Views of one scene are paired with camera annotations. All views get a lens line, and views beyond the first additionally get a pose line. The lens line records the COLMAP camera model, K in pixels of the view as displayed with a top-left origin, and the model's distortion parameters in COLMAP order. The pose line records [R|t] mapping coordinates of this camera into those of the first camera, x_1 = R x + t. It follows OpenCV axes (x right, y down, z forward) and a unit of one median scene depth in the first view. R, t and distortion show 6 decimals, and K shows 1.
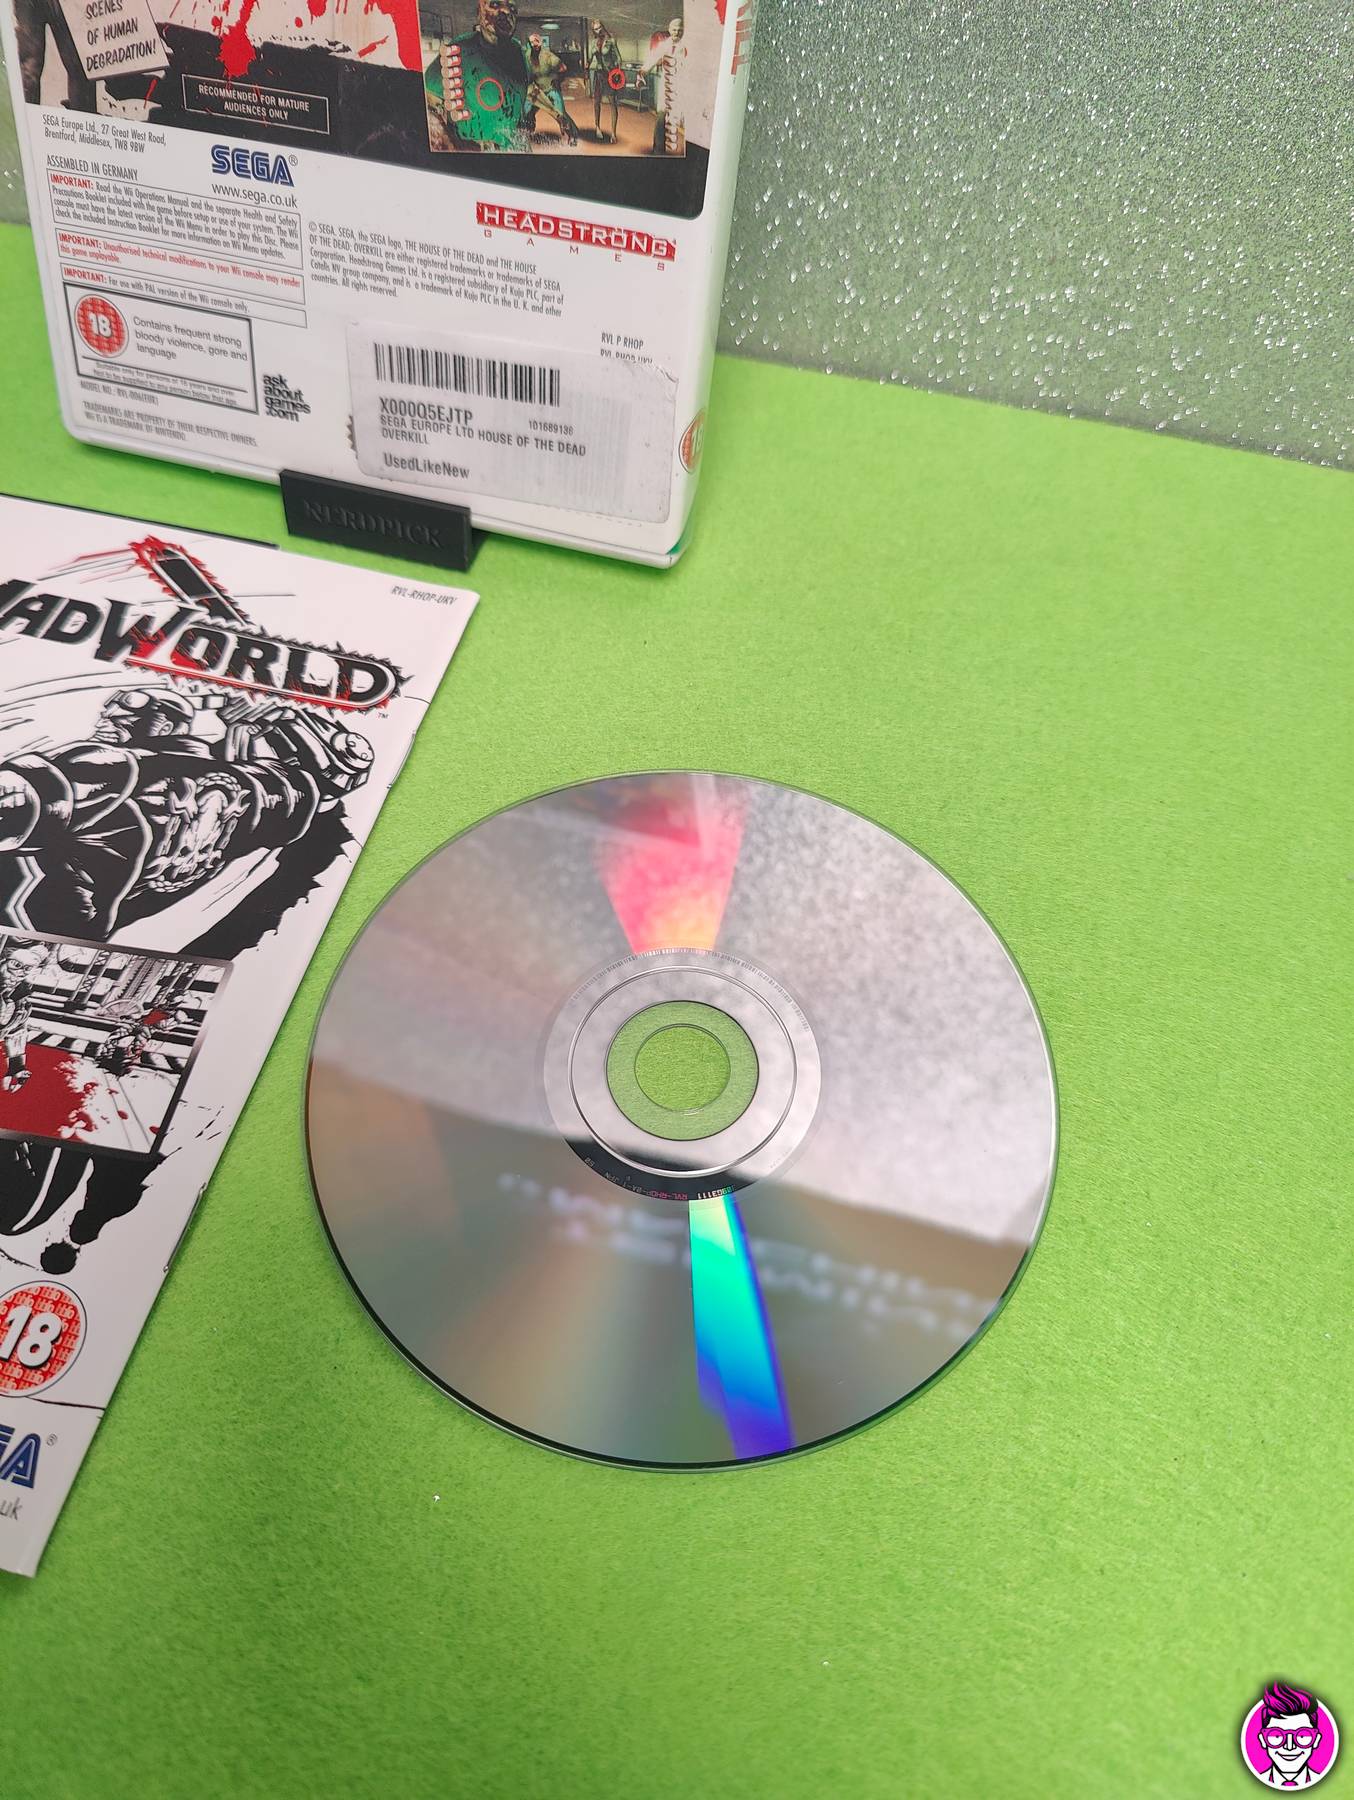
lens RADIAL K [[1231.5, 0, 695.3], [0, 1231.5, 914.8], [0, 0, 1]] dist [-0.005415, -0.027296]
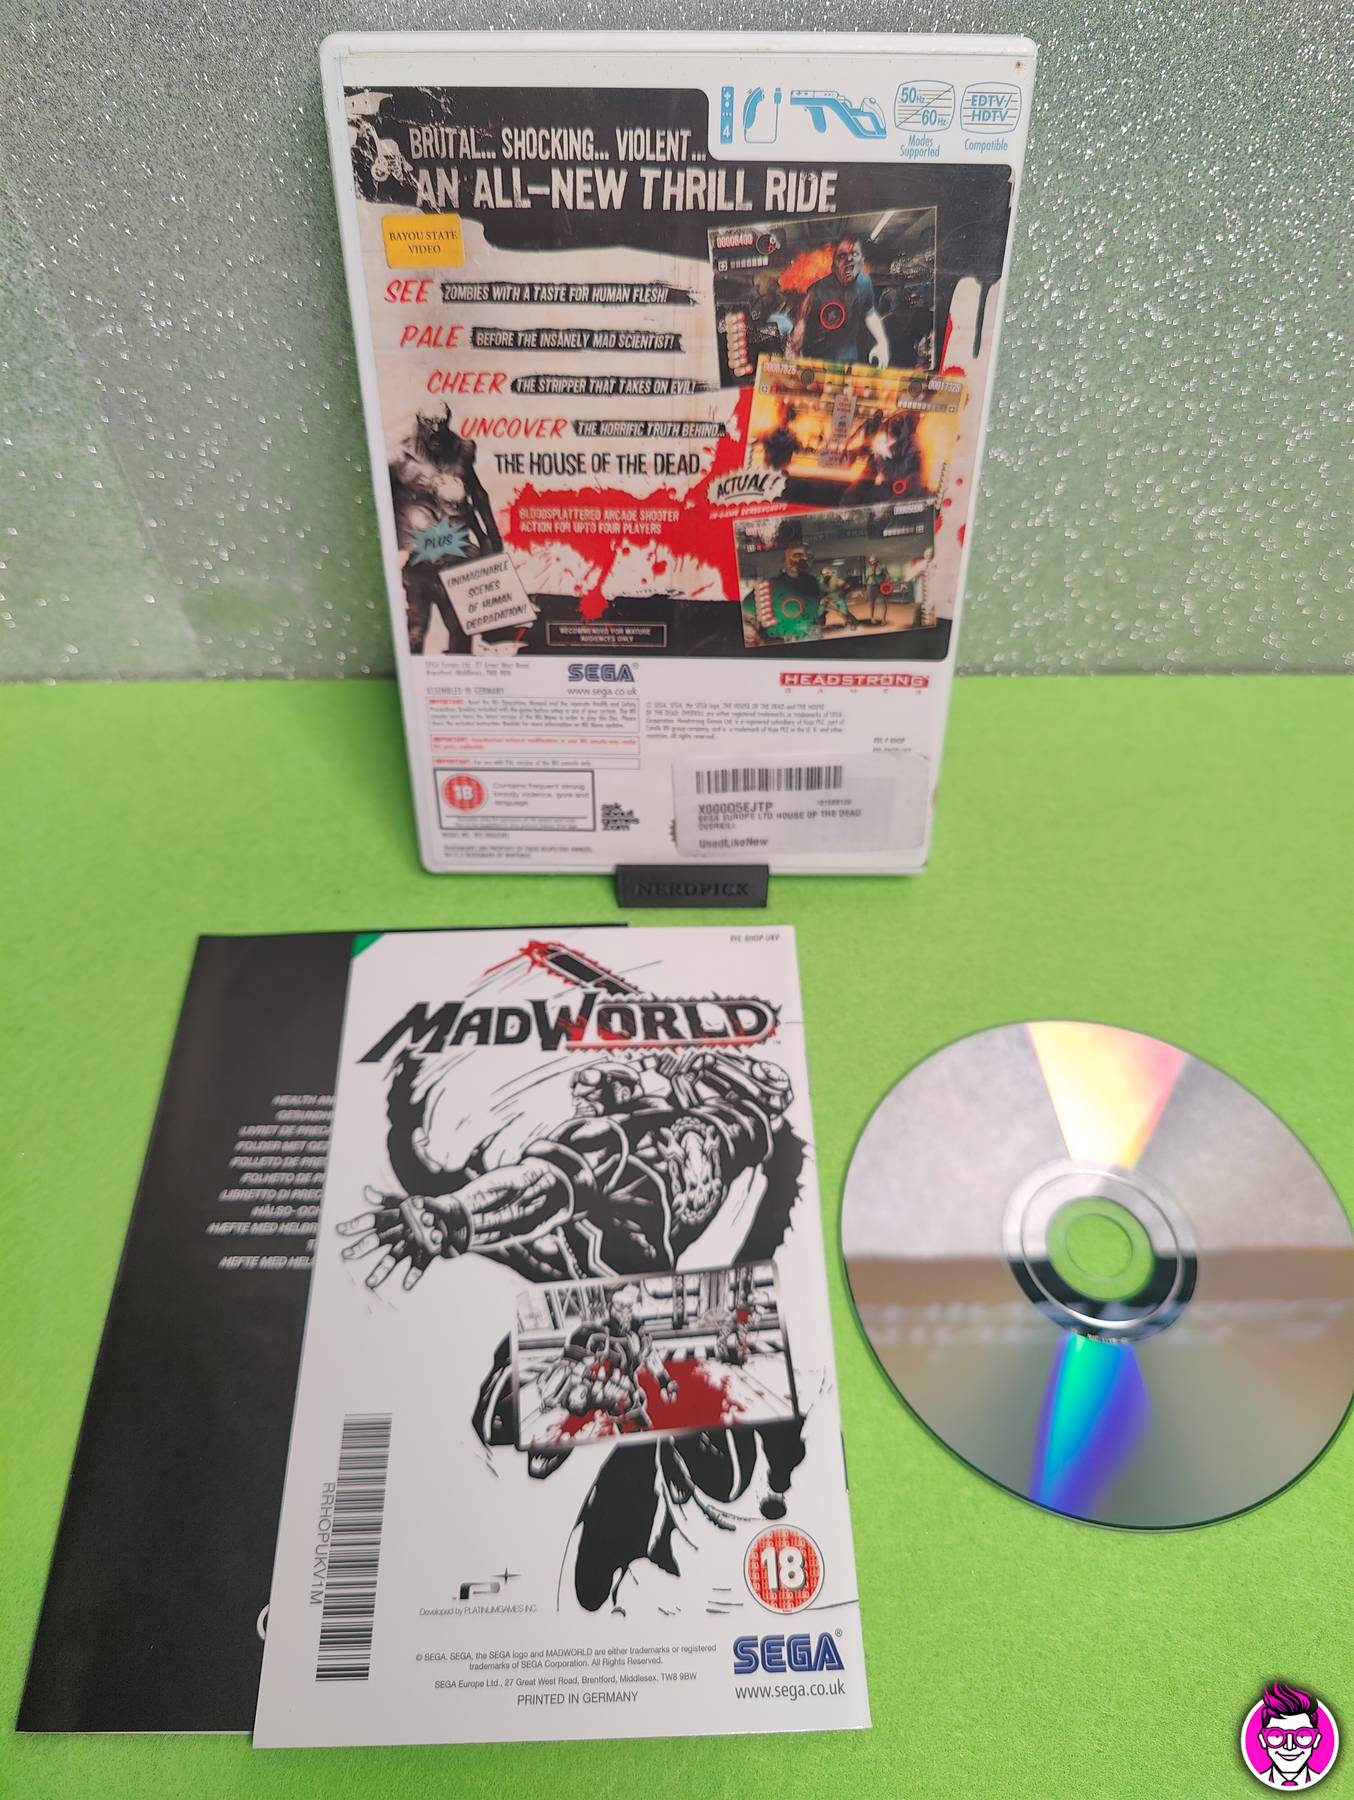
lens RADIAL K [[1231.5, 0, 689.5], [0, 1231.5, 917.8], [0, 0, 1]] dist [-0.005415, -0.027296]
pose [[0.961535, -0.235681, 0.141086, -0.517666], [0.241128, 0.970230, -0.022600, -0.294361], [-0.131560, 0.055750, 0.989739, -0.336192]]
